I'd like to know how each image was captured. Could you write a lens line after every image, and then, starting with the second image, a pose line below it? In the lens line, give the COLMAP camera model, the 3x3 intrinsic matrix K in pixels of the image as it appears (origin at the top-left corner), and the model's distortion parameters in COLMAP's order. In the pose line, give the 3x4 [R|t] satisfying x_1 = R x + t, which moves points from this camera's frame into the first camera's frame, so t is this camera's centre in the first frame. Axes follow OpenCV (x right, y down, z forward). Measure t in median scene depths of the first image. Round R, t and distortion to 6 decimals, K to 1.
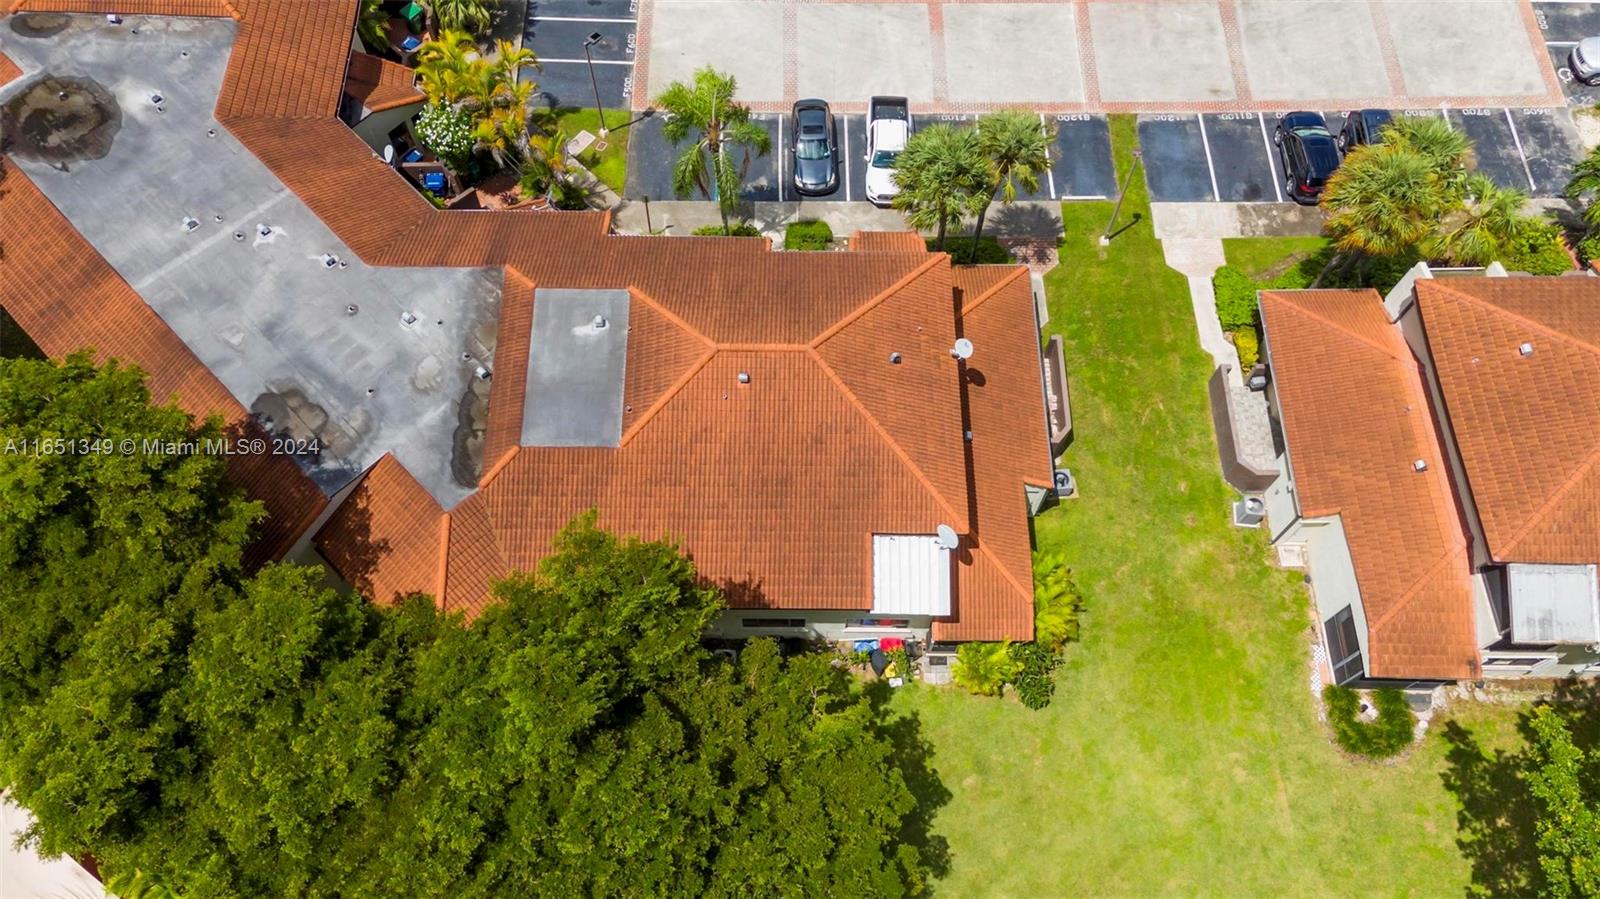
lens RADIAL K [[1178.8, 0, 804.0], [0, 1178.8, 448.8], [0, 0, 1]] dist [0.073238, 0.006211]
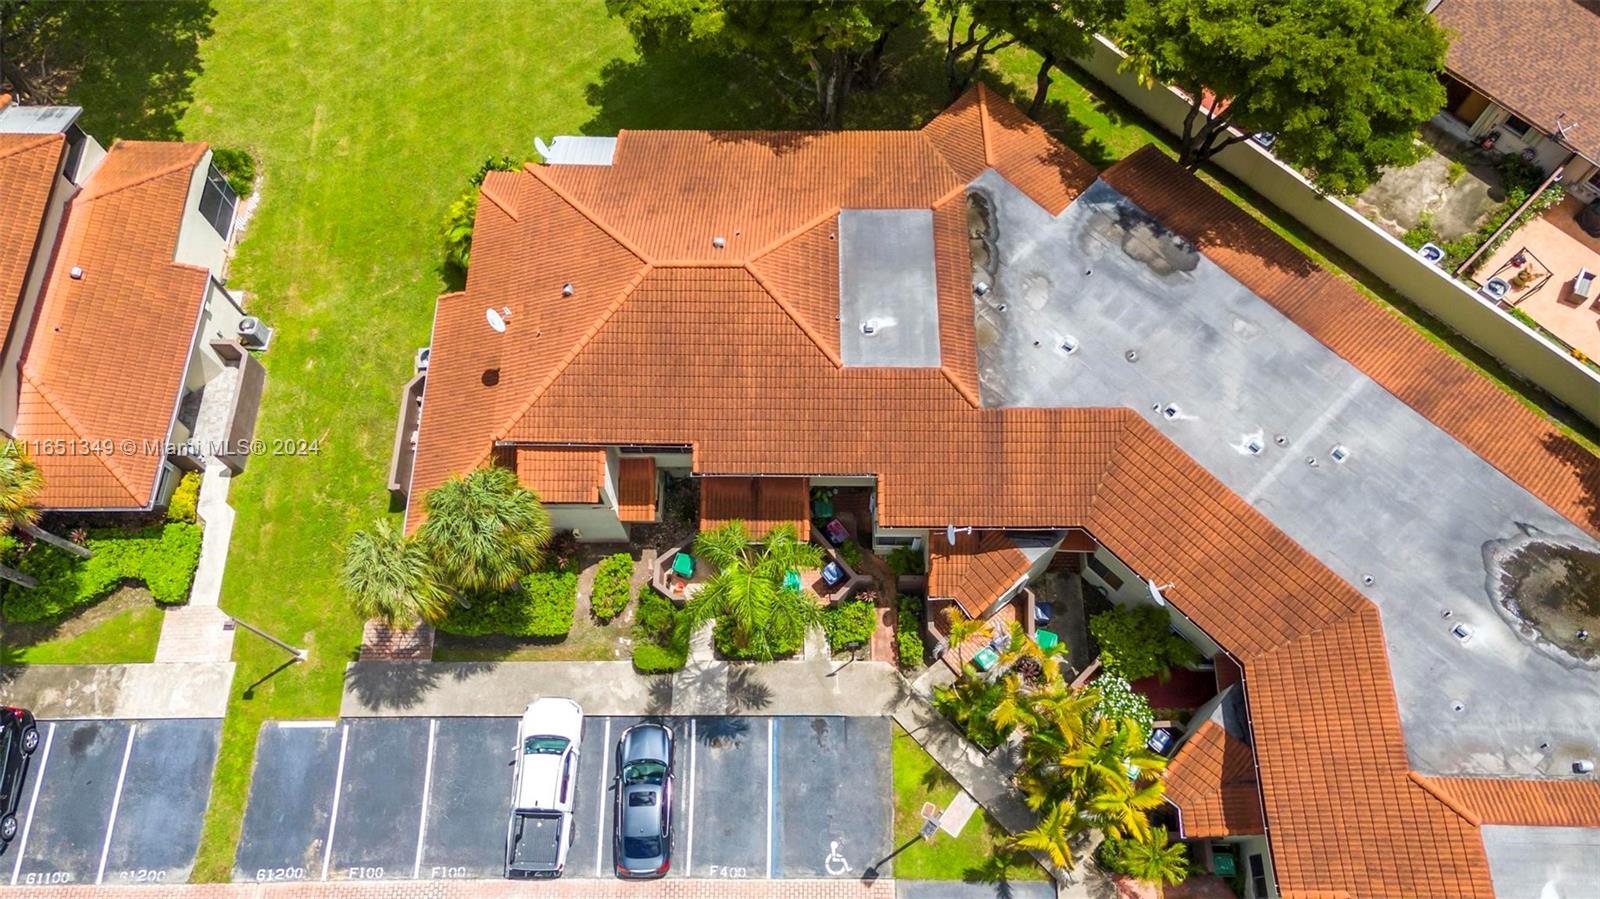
lens RADIAL K [[1178.8, 0, 804.0], [0, 1178.8, 448.8], [0, 0, 1]] dist [0.073238, 0.006211]
pose [[-0.999958, -0.007782, 0.004738, -0.117483], [0.008655, -0.649022, 0.760721, -0.853957], [-0.002845, 0.760730, 0.649062, 0.425005]]
